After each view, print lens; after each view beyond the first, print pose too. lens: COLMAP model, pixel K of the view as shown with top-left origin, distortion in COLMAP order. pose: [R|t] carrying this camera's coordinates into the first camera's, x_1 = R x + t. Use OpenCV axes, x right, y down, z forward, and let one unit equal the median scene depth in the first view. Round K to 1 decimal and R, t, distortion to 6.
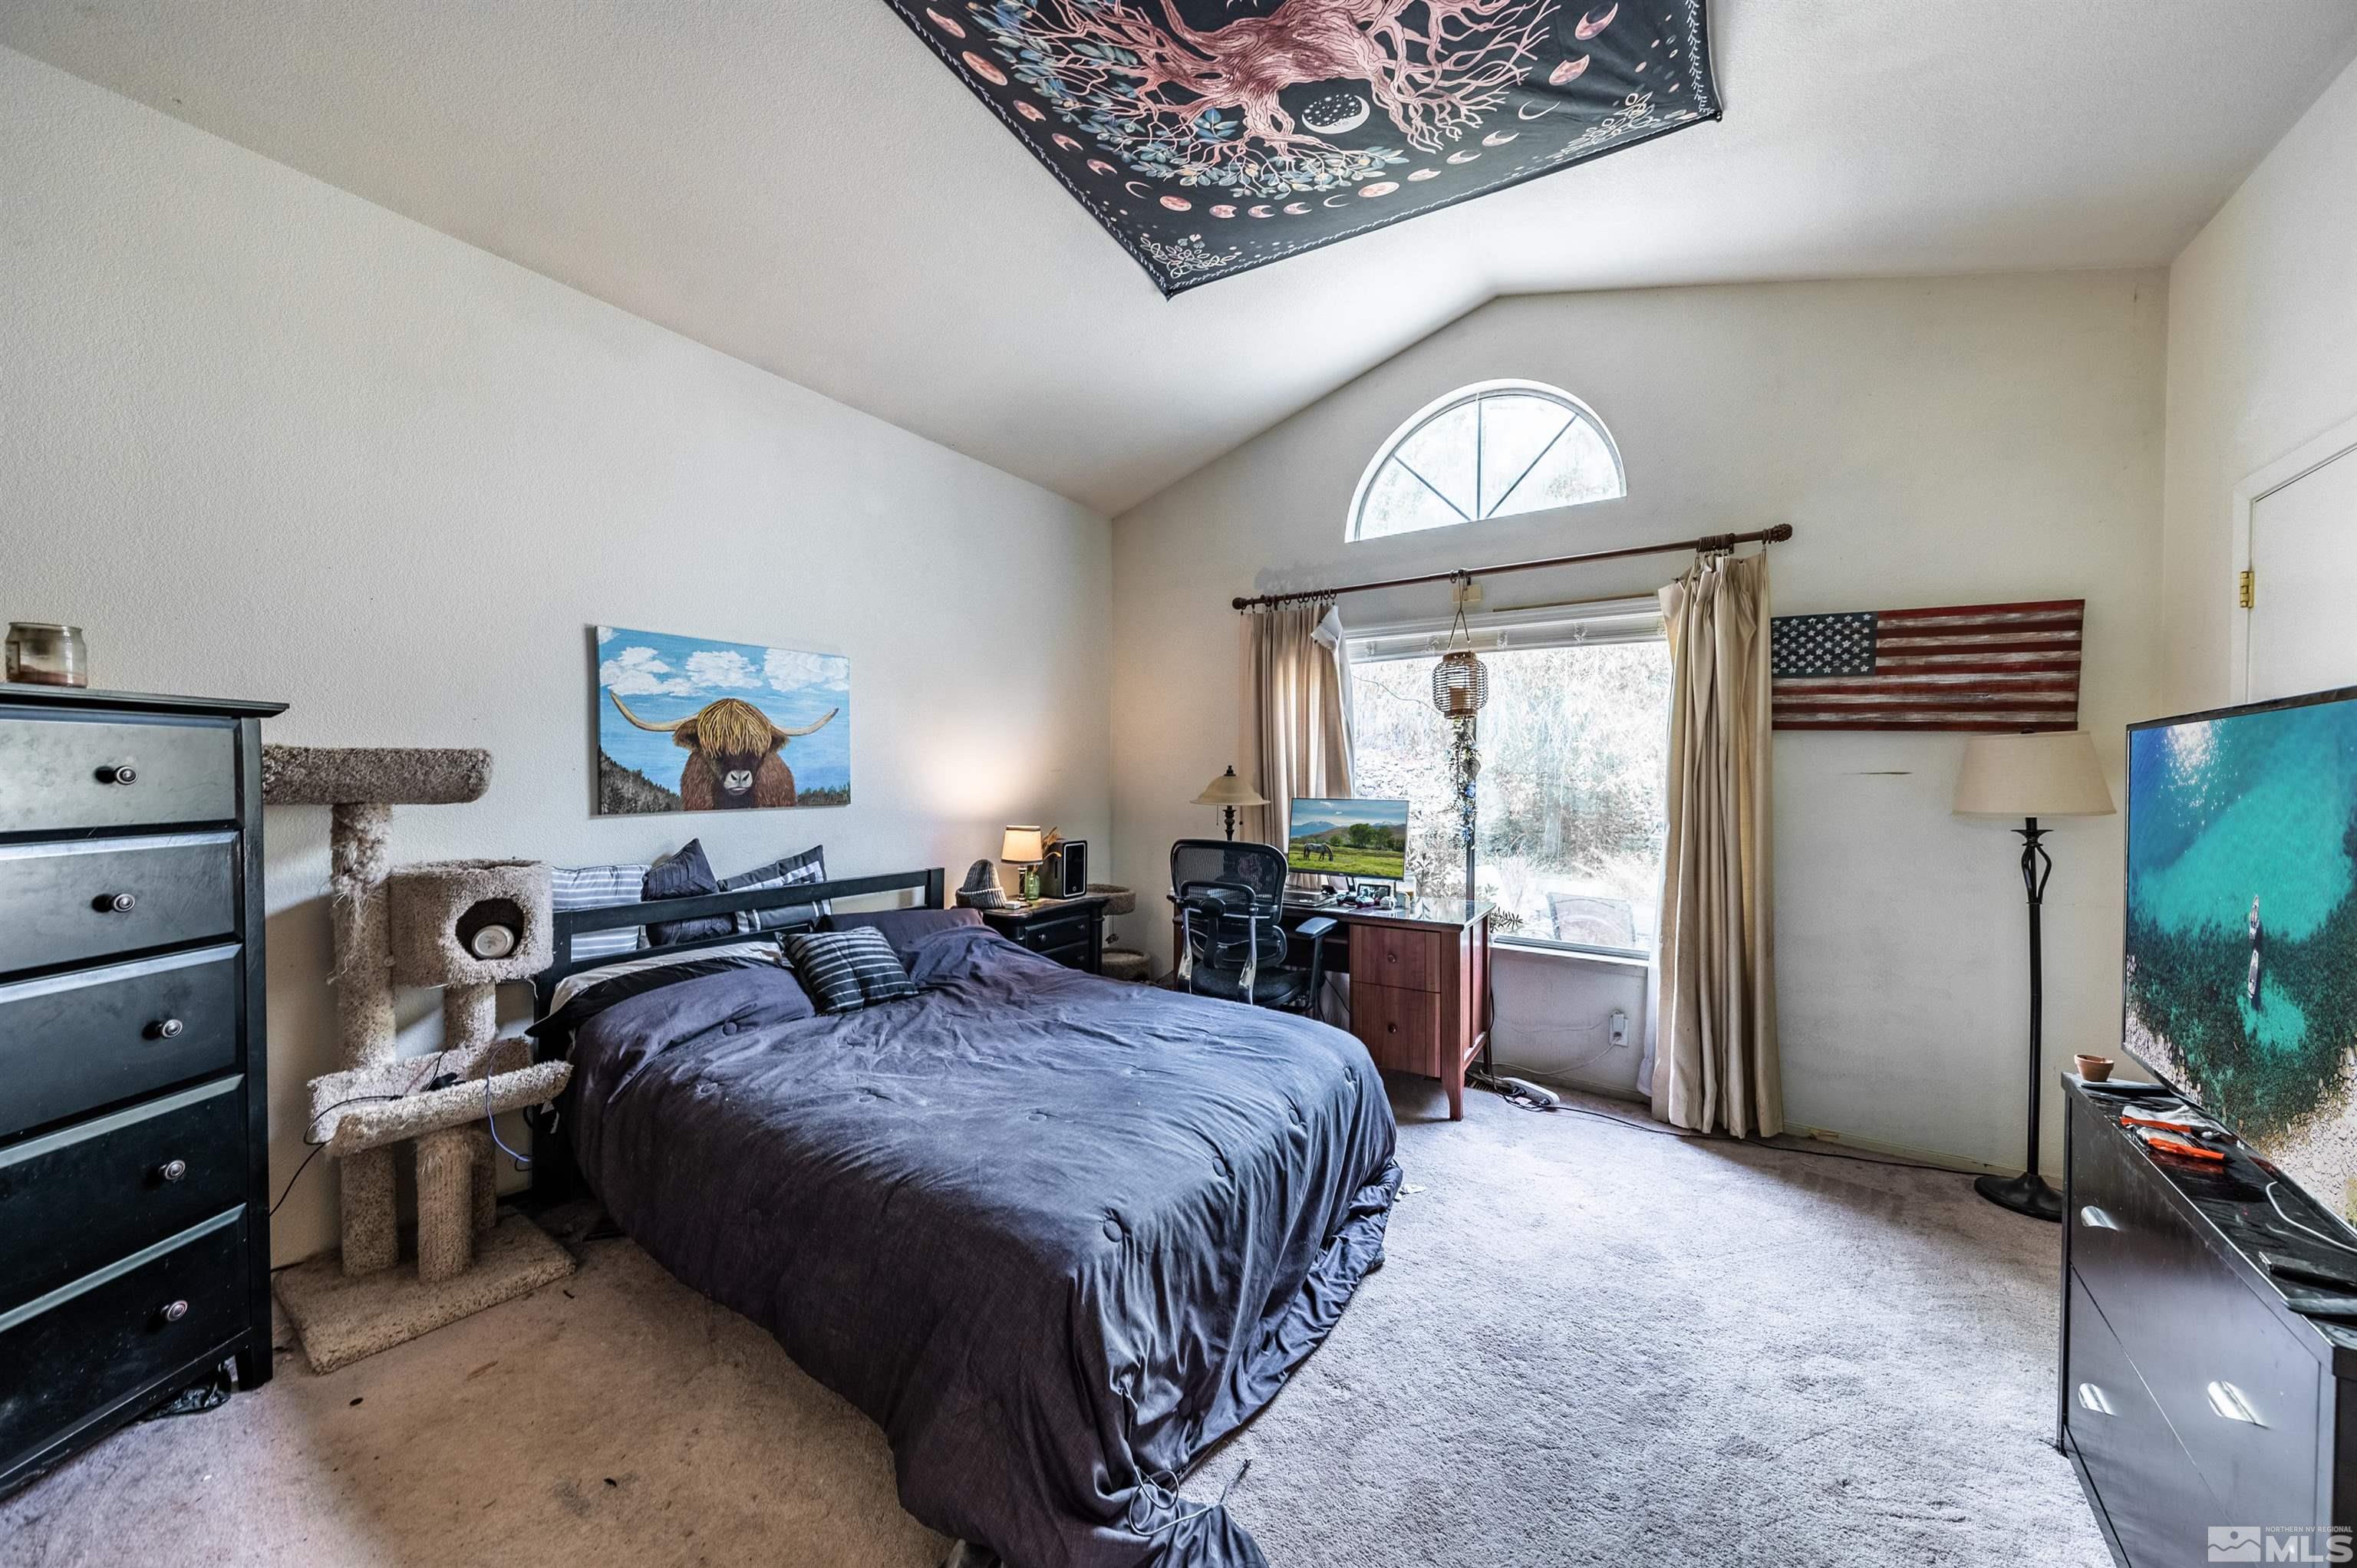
lens RADIAL K [[813.2, 0, 1180.9], [0, 813.2, 788.8], [0, 0, 1]] dist [0.013023, -0.004709]
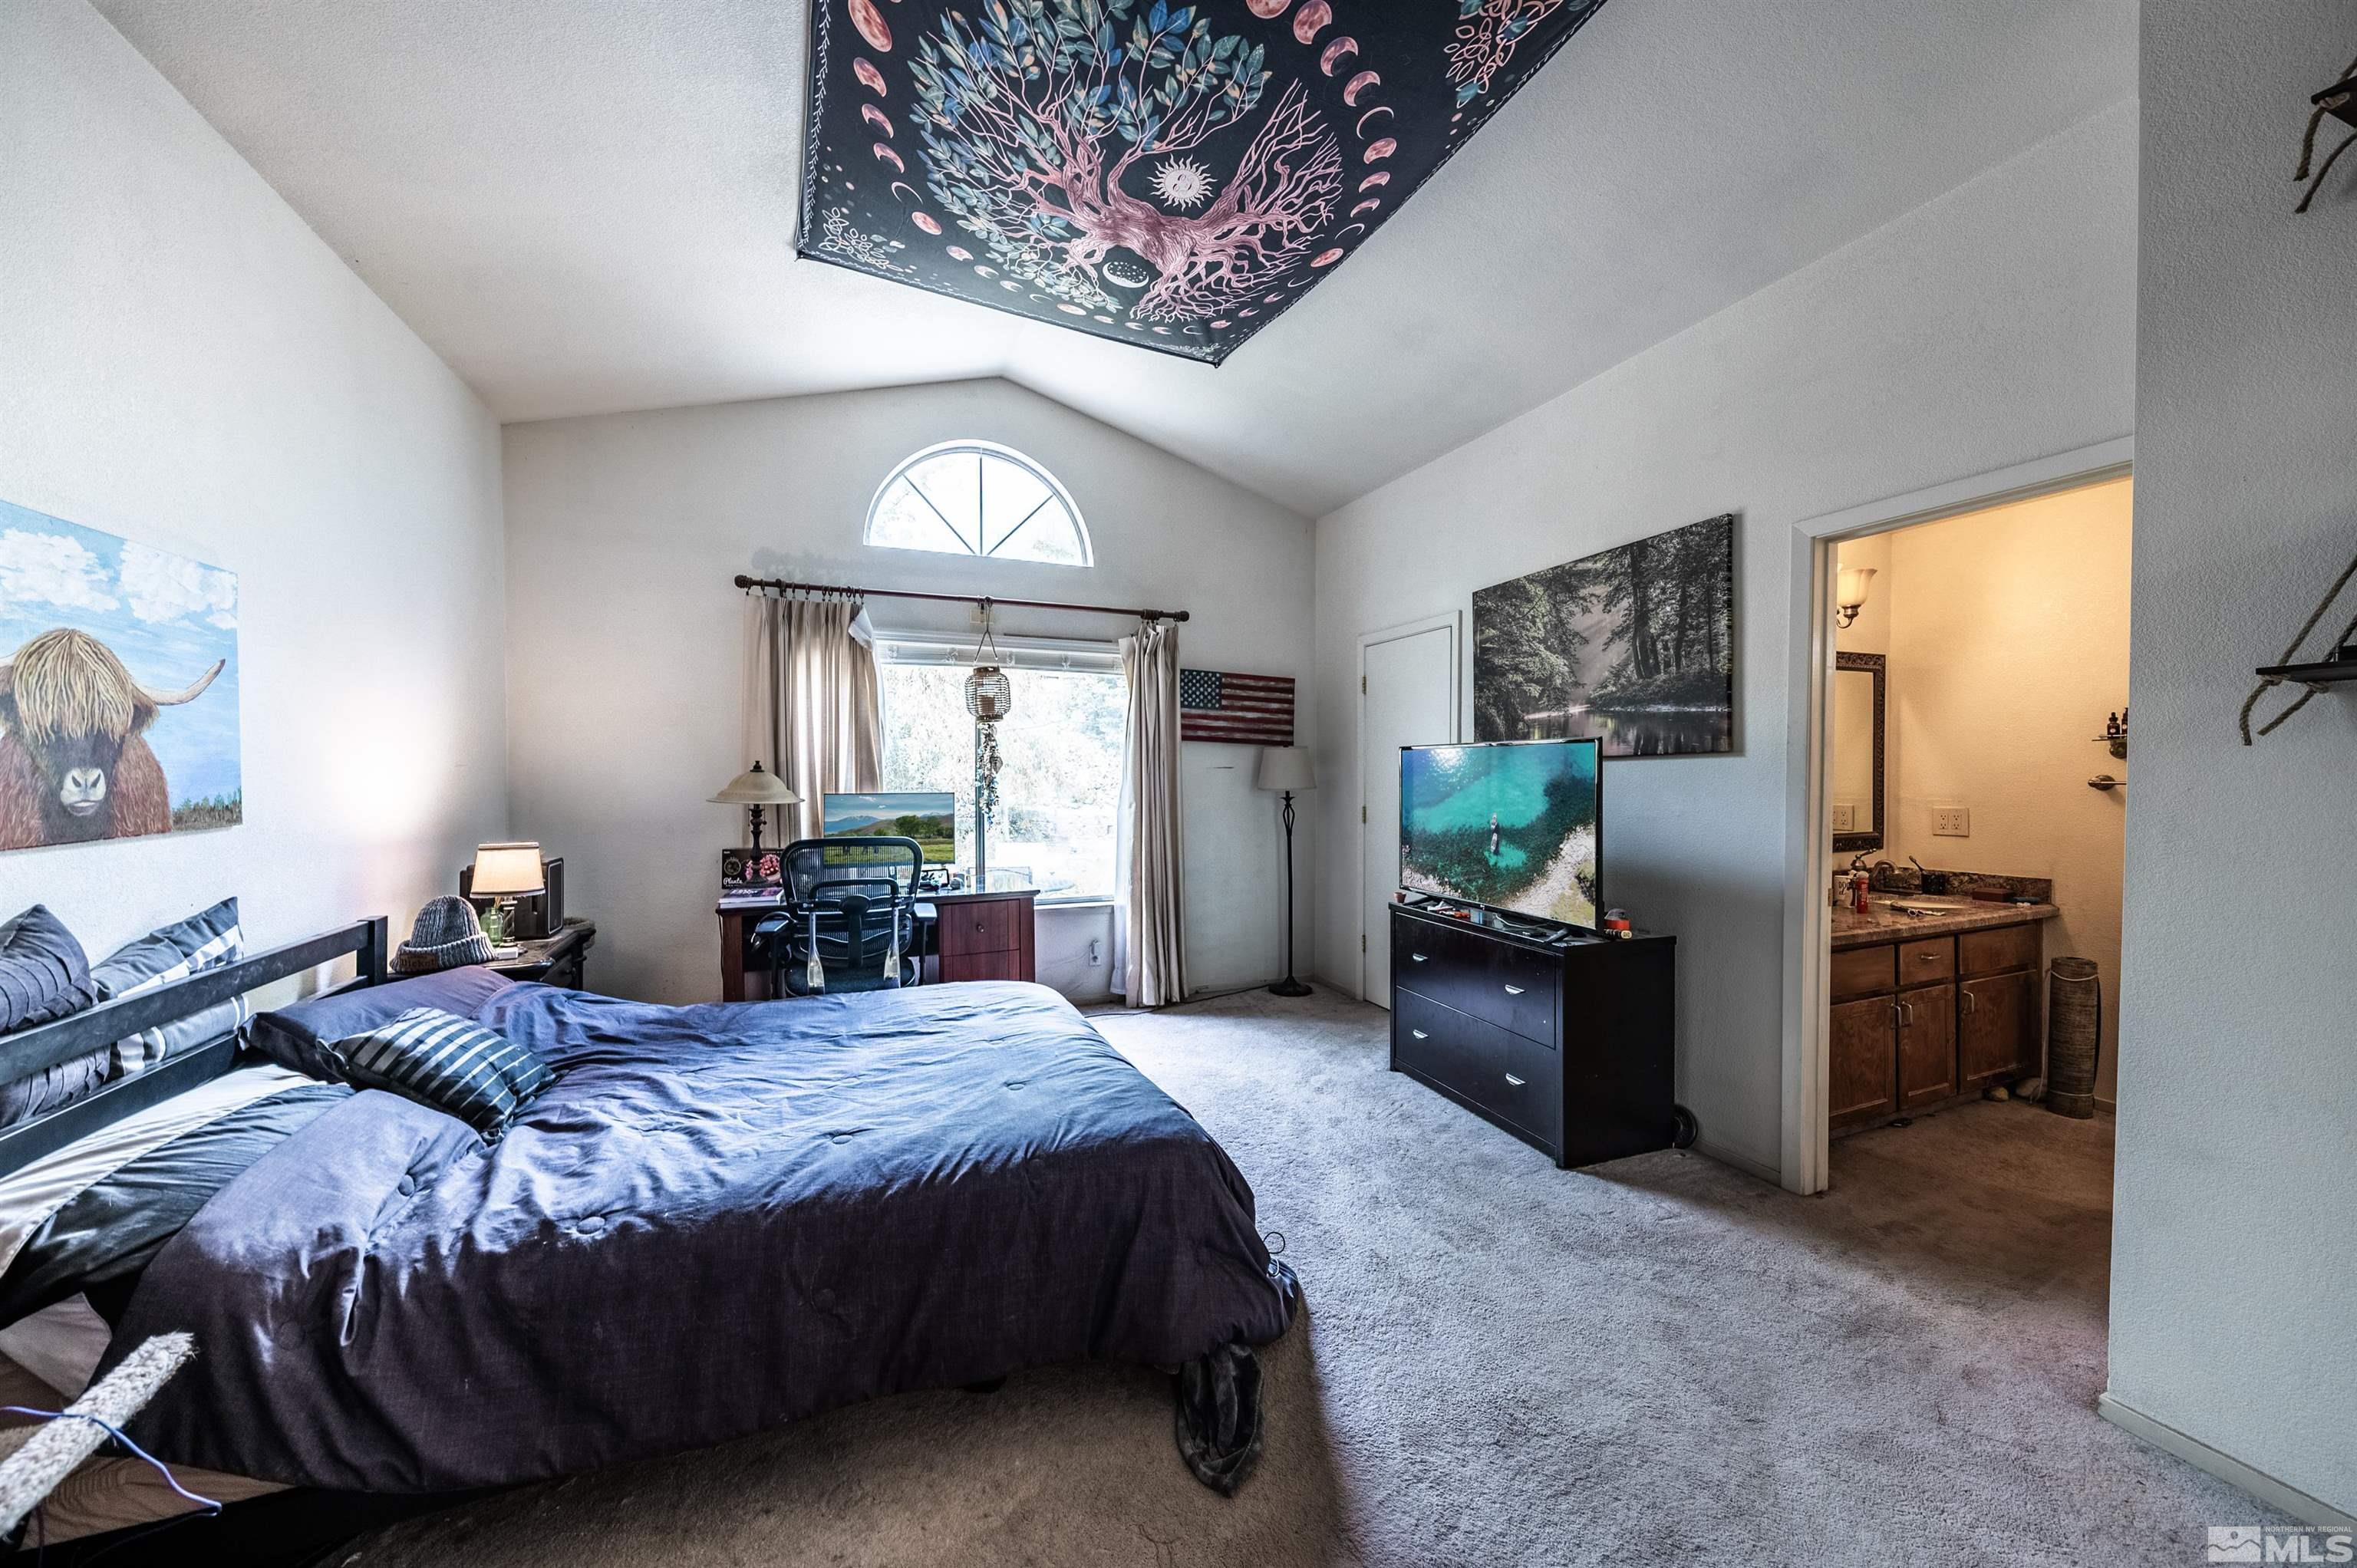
lens RADIAL K [[813.5, 0, 1178.5], [0, 813.5, 784.0], [0, 0, 1]] dist [0.011963, -0.004790]
pose [[0.555891, -0.019623, 0.831024, -0.578242], [0.018057, 0.999770, 0.011529, -0.005835], [-0.831059, 0.008597, 0.556117, 0.129039]]
